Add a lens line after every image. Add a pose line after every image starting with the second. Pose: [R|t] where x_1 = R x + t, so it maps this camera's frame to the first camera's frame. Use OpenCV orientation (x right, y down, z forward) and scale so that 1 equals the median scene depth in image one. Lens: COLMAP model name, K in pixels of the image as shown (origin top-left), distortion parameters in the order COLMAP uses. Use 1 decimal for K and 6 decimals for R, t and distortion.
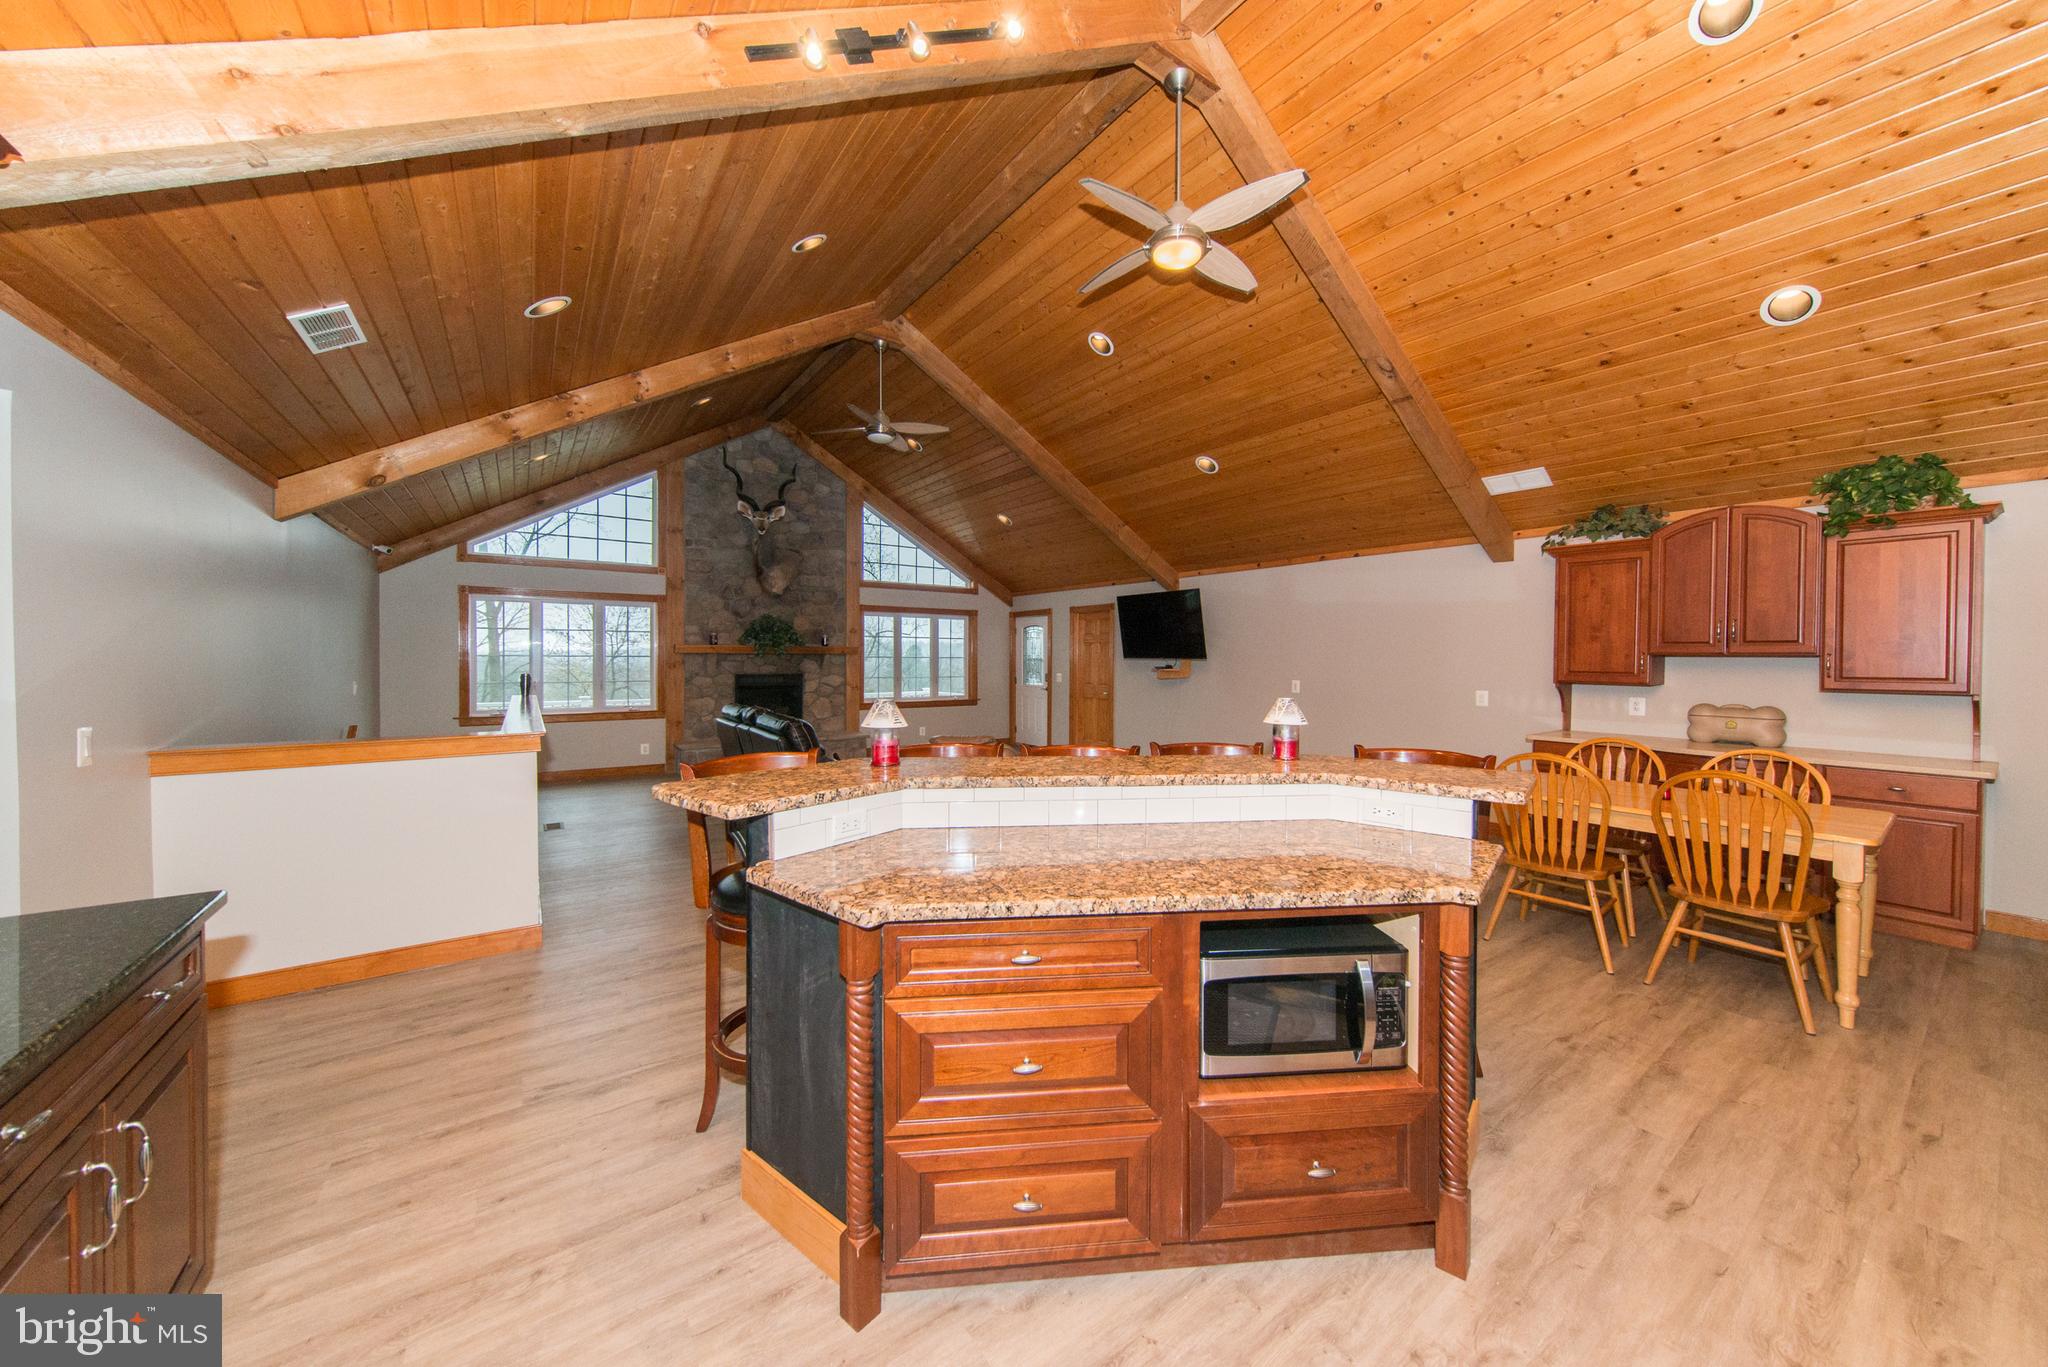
lens RADIAL K [[713.6, 0, 1031.9], [0, 713.6, 665.8], [0, 0, 1]] dist [-0.001373, 0.000605]
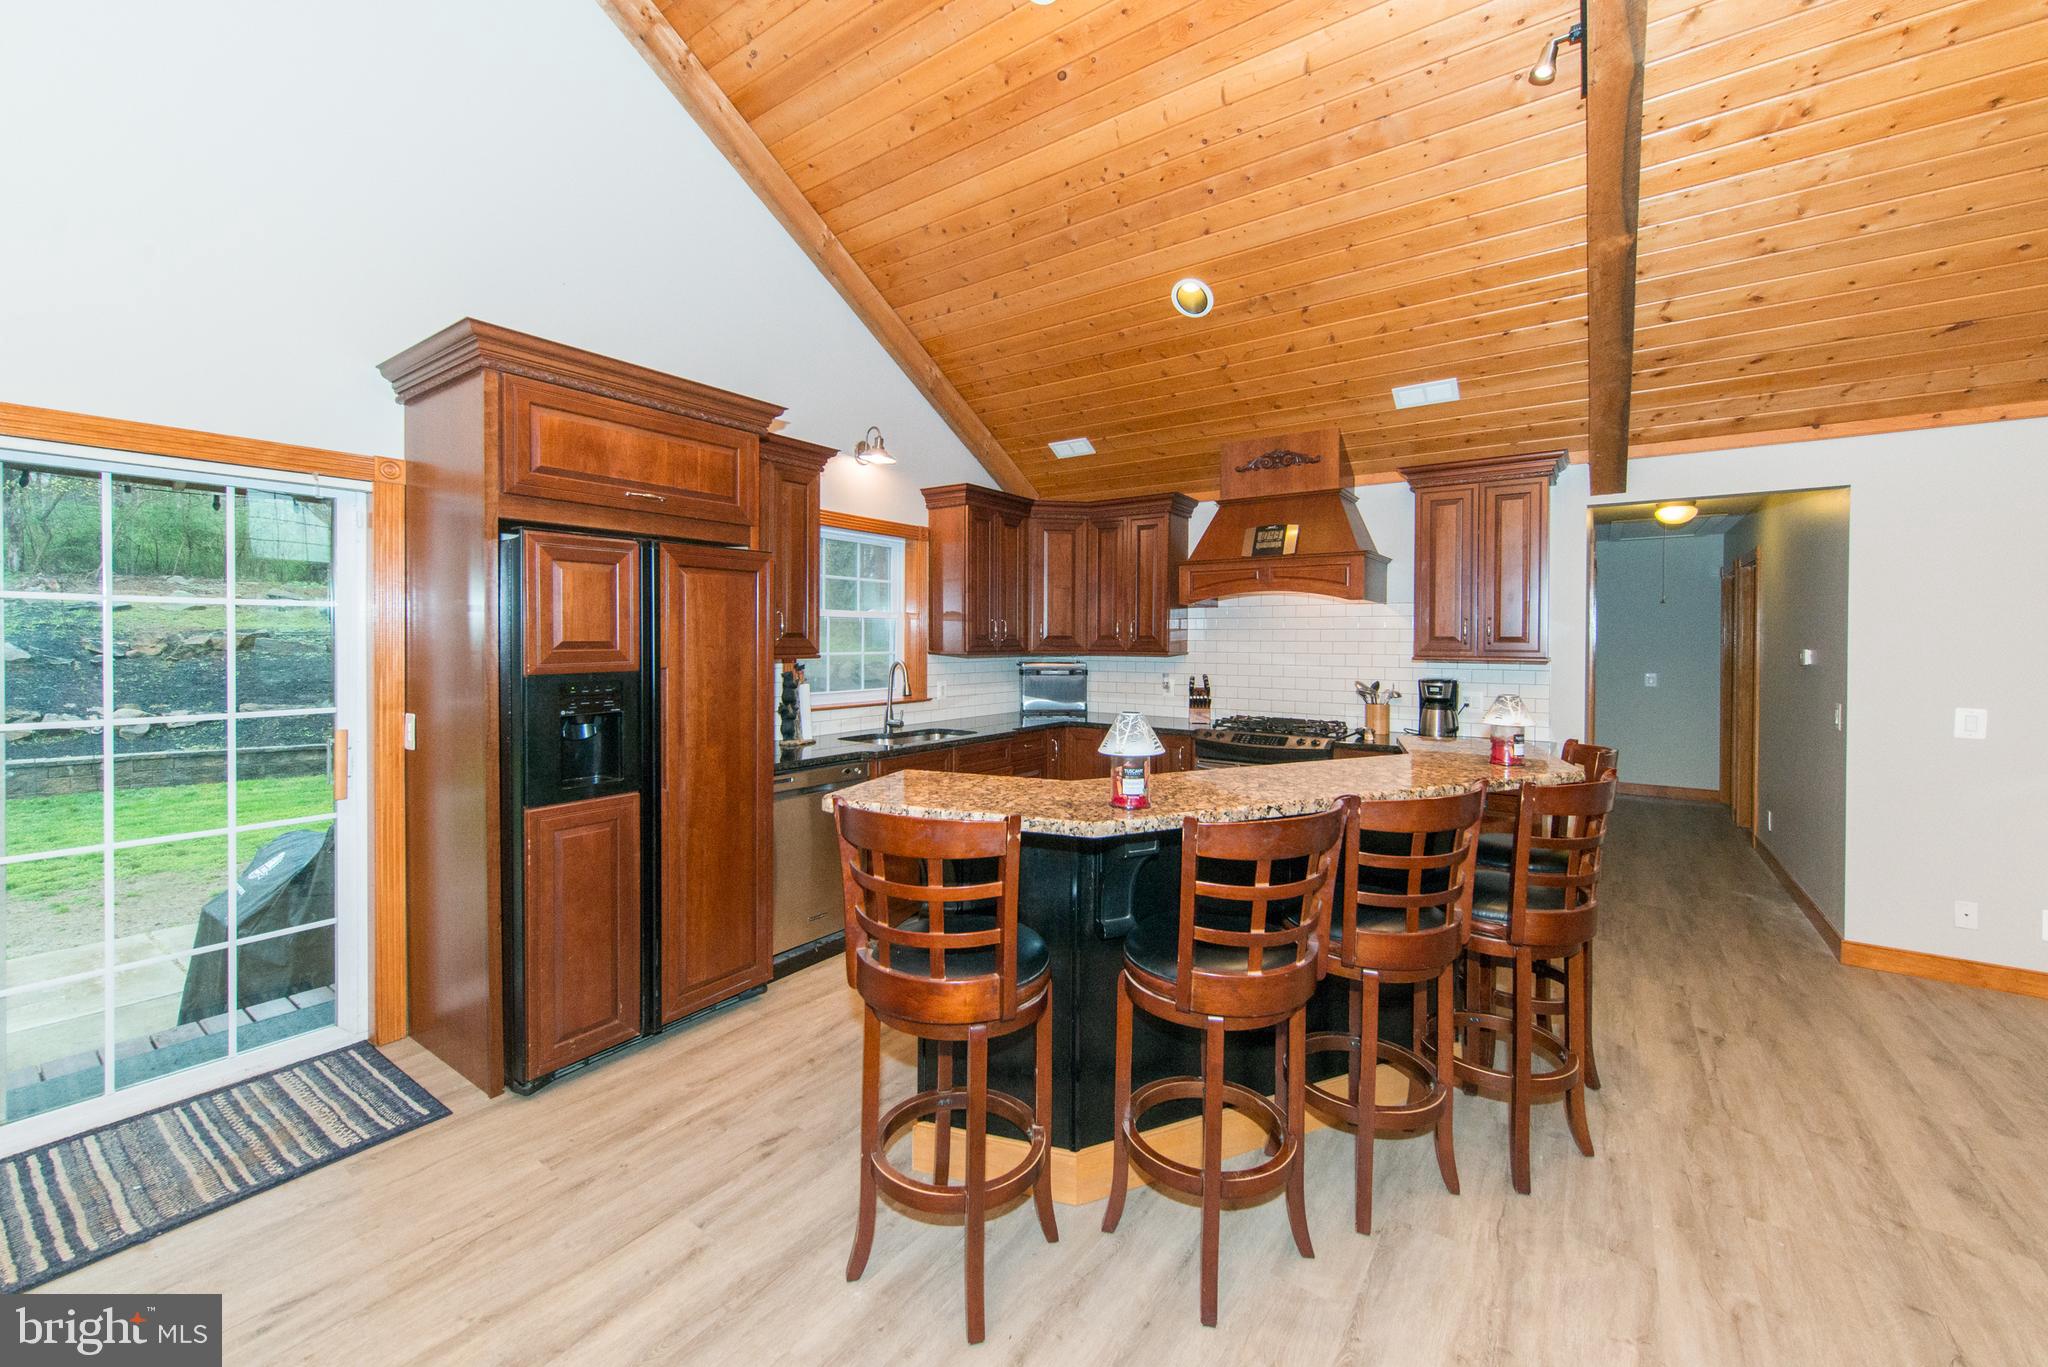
lens RADIAL K [[794.0, 0, 1025.2], [0, 794.0, 645.6], [0, 0, 1]] dist [-0.002522, -0.000340]
pose [[-0.949232, -0.006764, -0.314503, 0.326307], [-0.012865, 0.999767, 0.017325, -0.011985], [0.314312, 0.020492, -0.949098, 0.803462]]
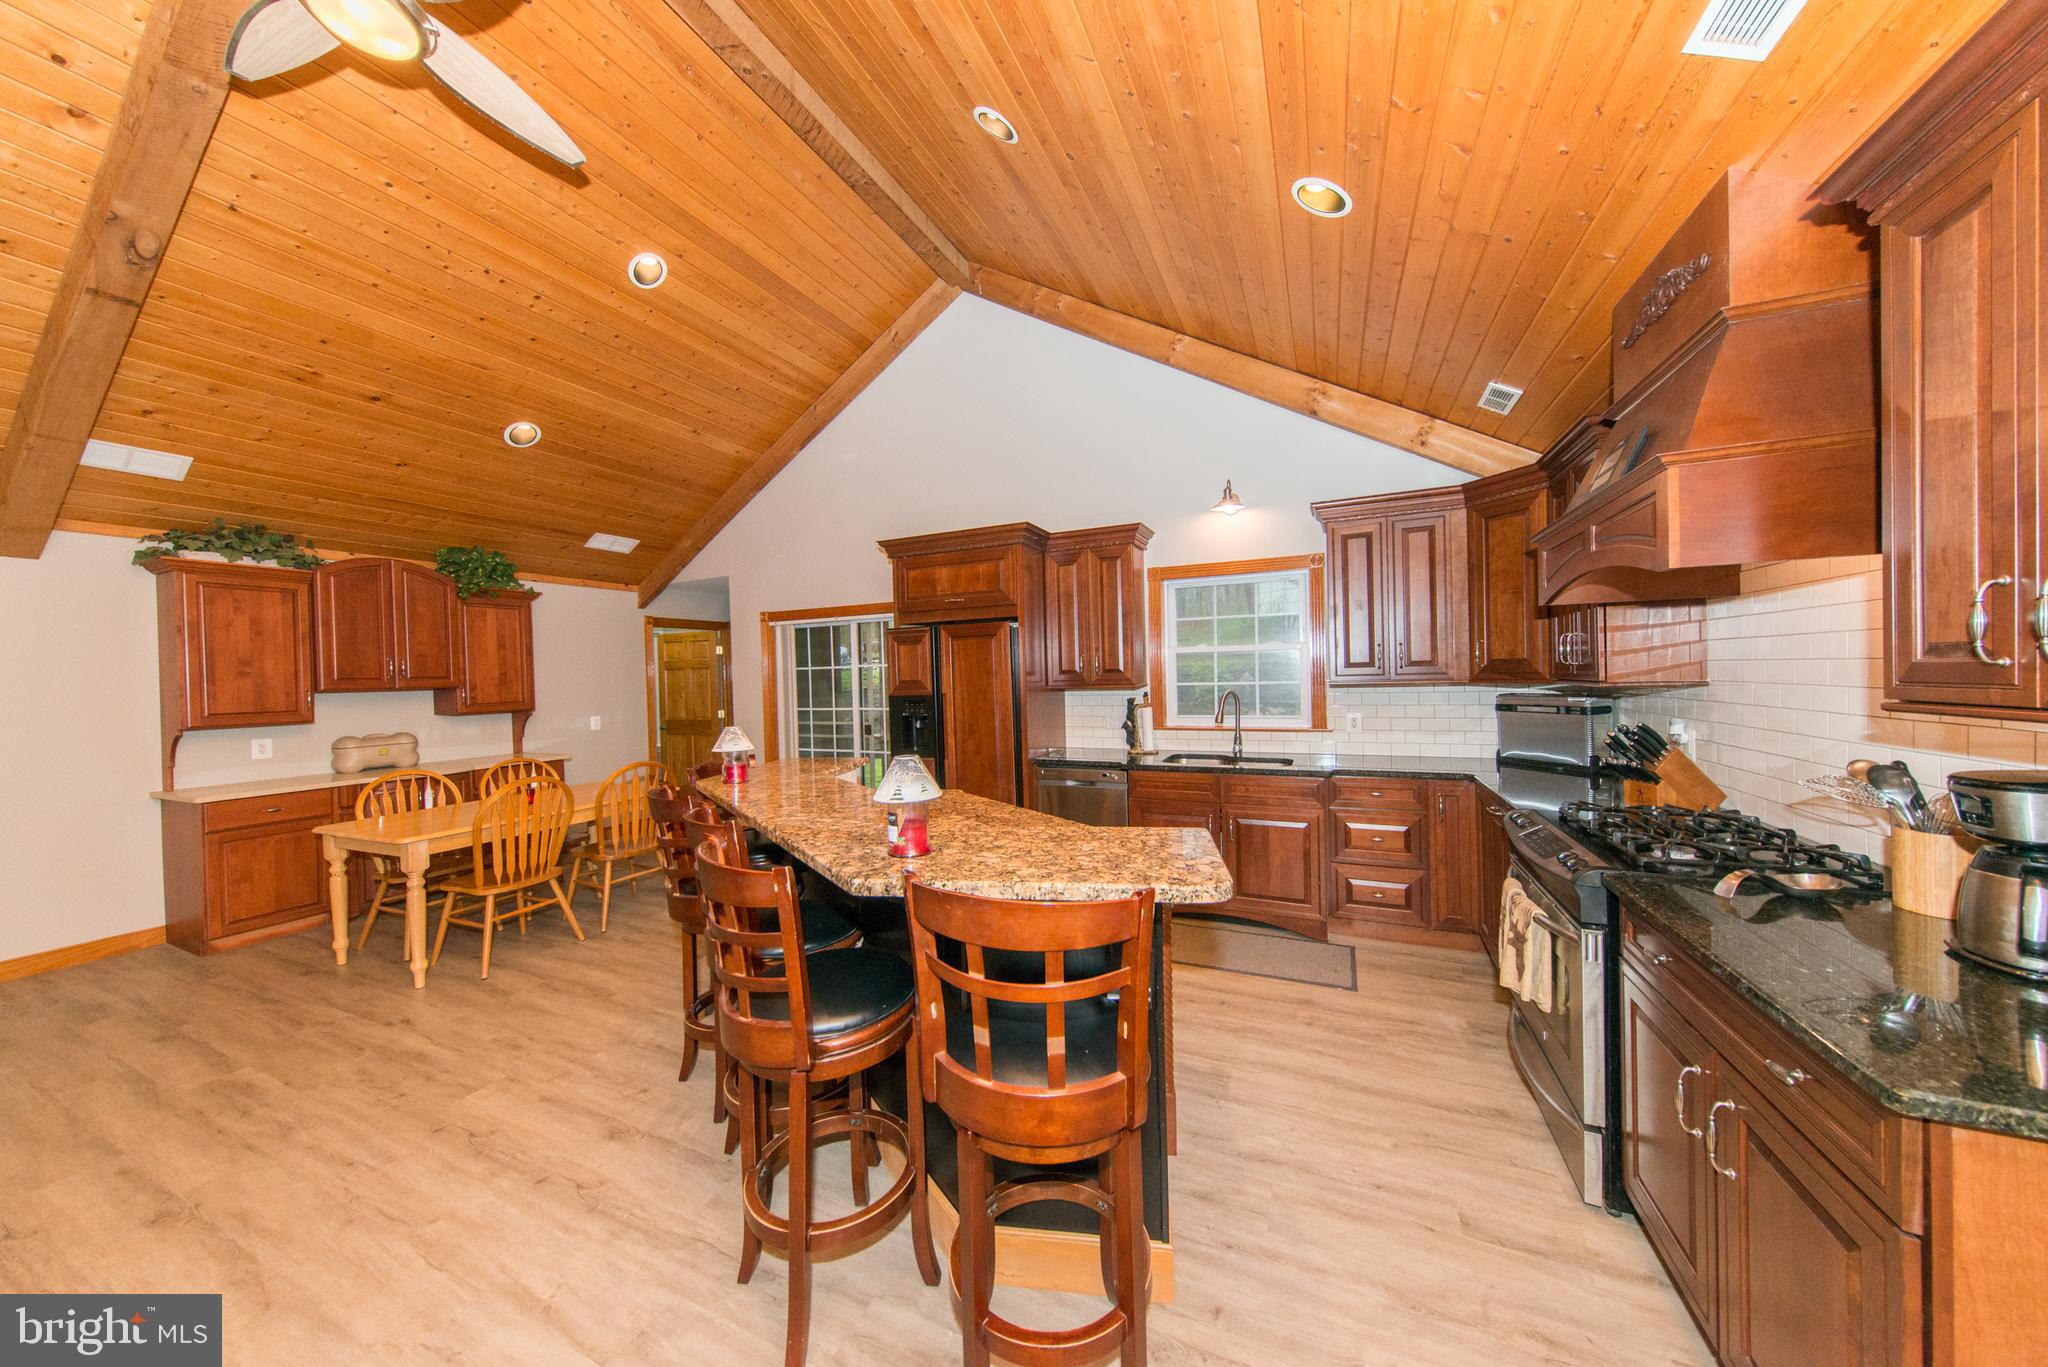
lens RADIAL K [[659.5, 0, 1028.8], [0, 659.5, 682.6], [0, 0, 1]] dist [-0.000848, 0.000299]
pose [[-0.499655, -0.004417, 0.866213, -0.361903], [0.033775, 0.999127, 0.024577, -0.015451], [-0.865566, 0.041536, -0.499069, 0.542952]]
